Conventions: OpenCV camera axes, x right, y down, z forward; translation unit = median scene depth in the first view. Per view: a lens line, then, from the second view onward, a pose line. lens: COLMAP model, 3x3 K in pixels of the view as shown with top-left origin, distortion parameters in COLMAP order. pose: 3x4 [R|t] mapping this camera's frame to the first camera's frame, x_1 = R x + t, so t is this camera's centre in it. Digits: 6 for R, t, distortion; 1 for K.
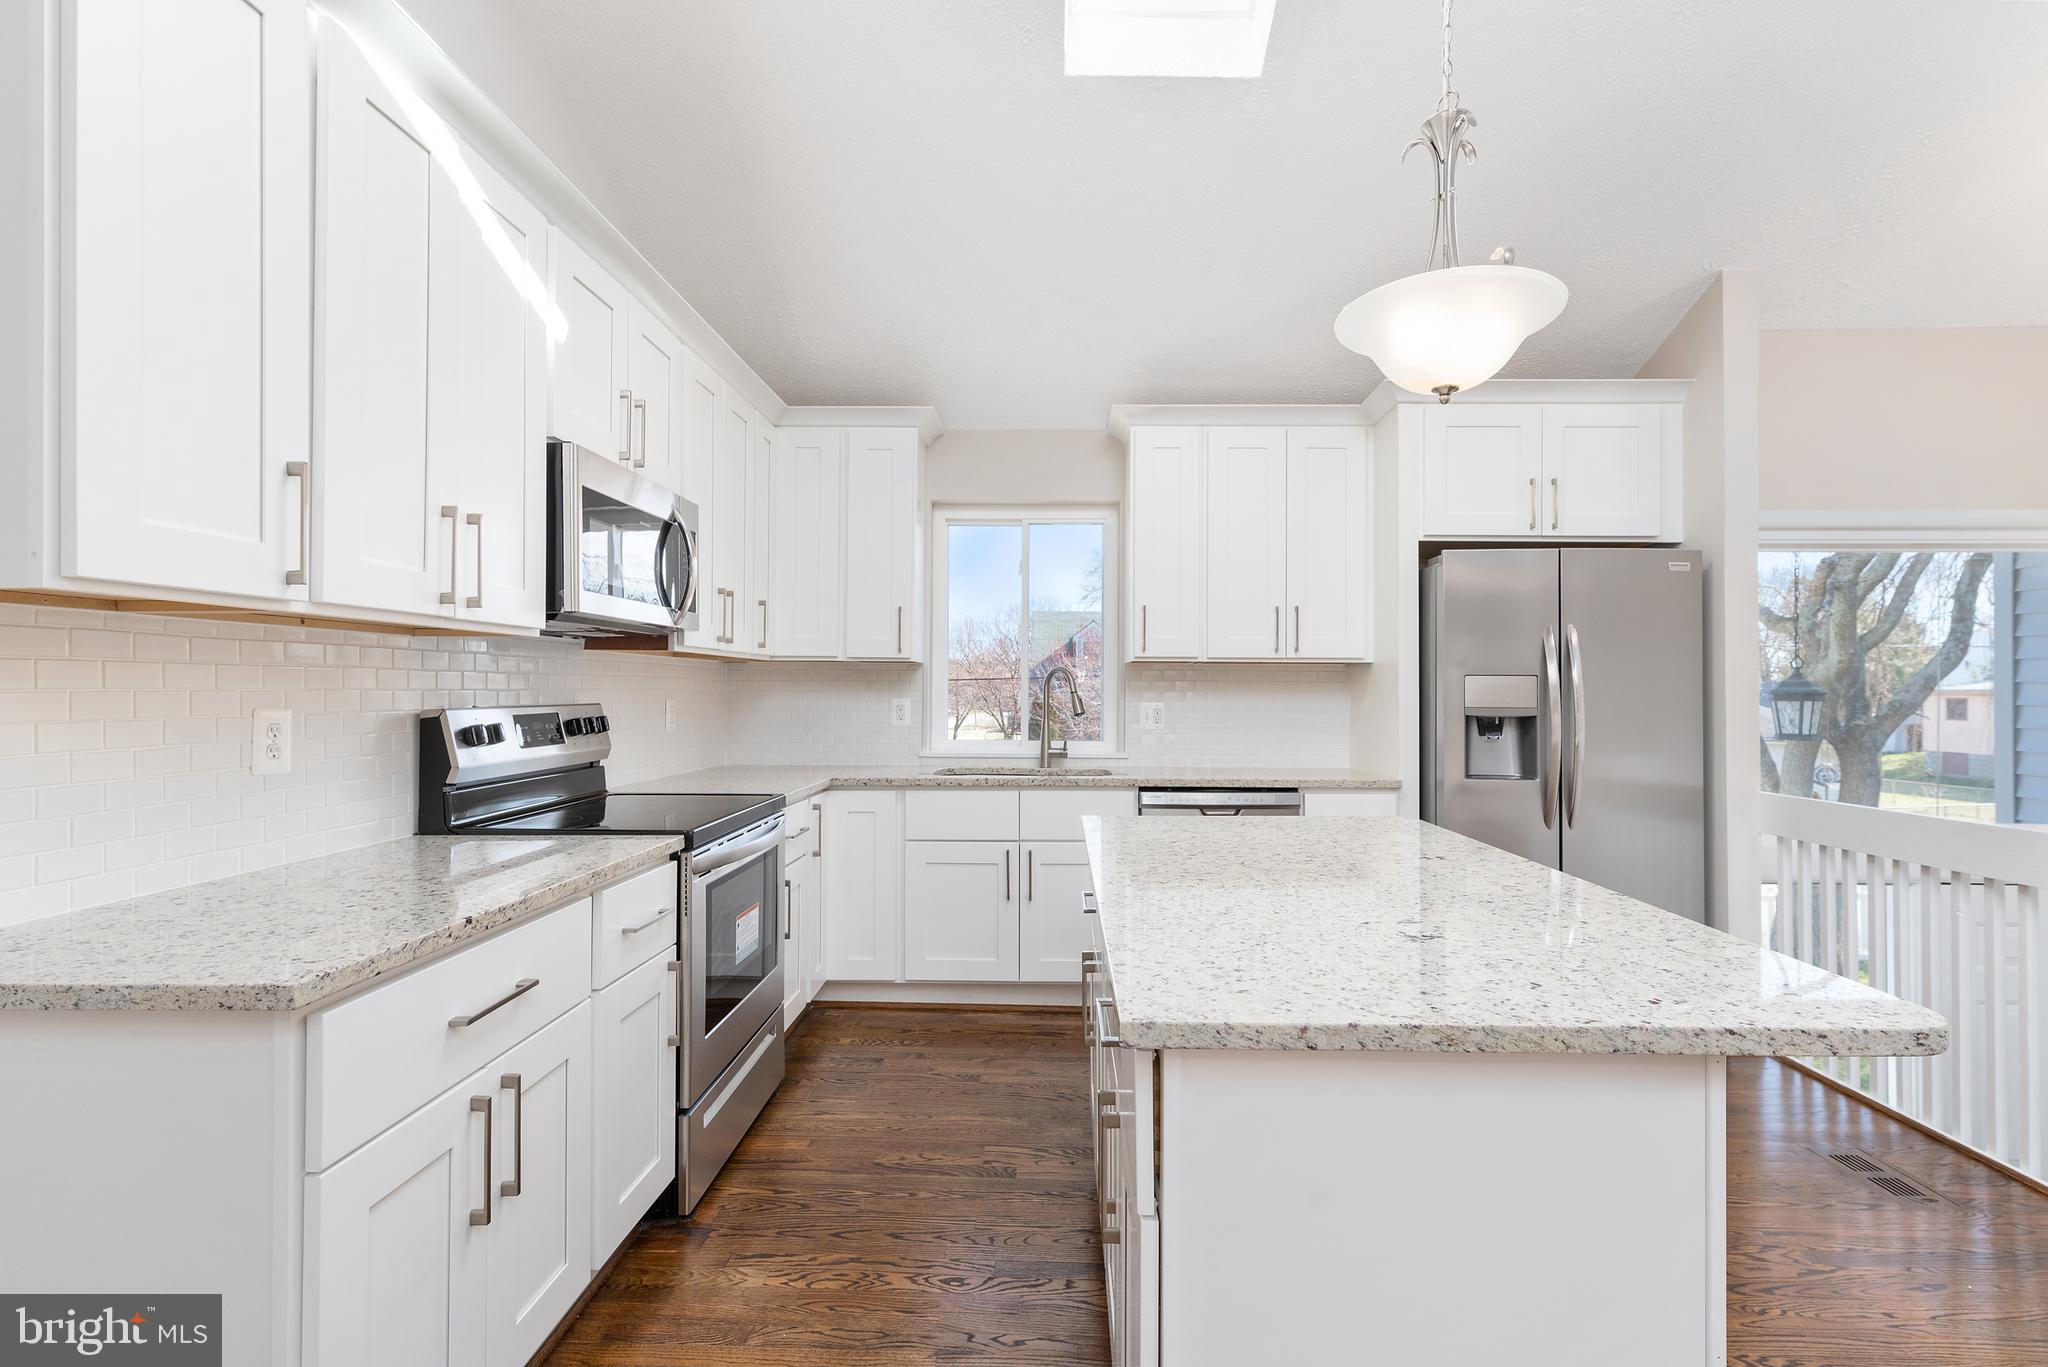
lens RADIAL K [[937.6, 0, 1027.1], [0, 937.6, 678.9], [0, 0, 1]] dist [0.002789, 0.000098]
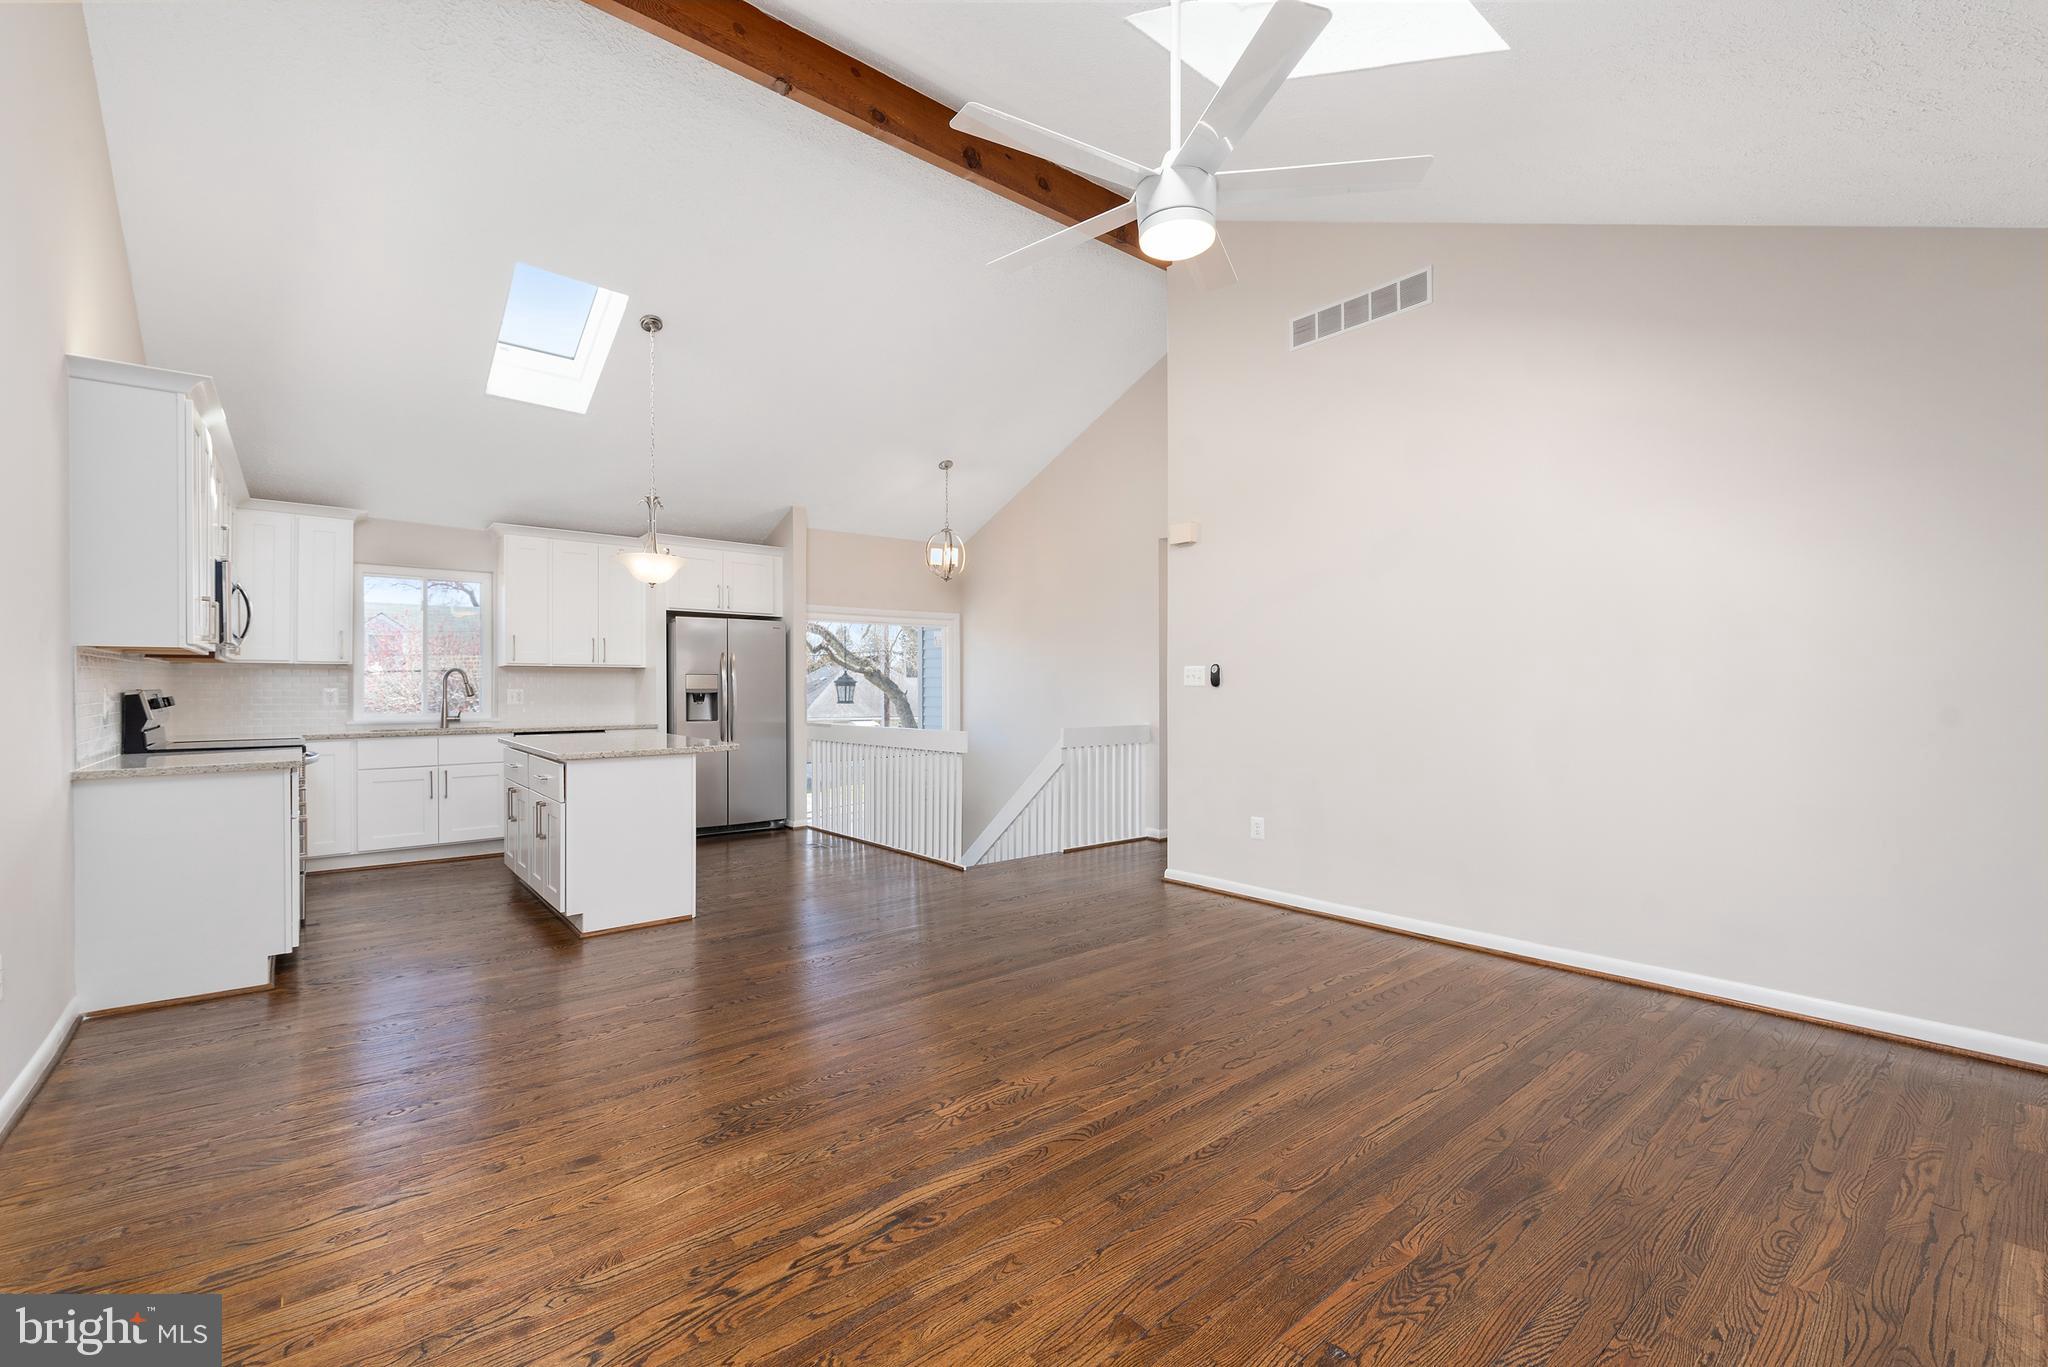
lens RADIAL K [[867.8, 0, 1028.0], [0, 867.8, 678.5], [0, 0, 1]] dist [0.003242, 0.000106]
pose [[0.745541, 0.000593, 0.666460, -0.278728], [-0.003101, 0.999992, 0.002579, -0.001524], [-0.666453, -0.003989, 0.745537, -1.004302]]
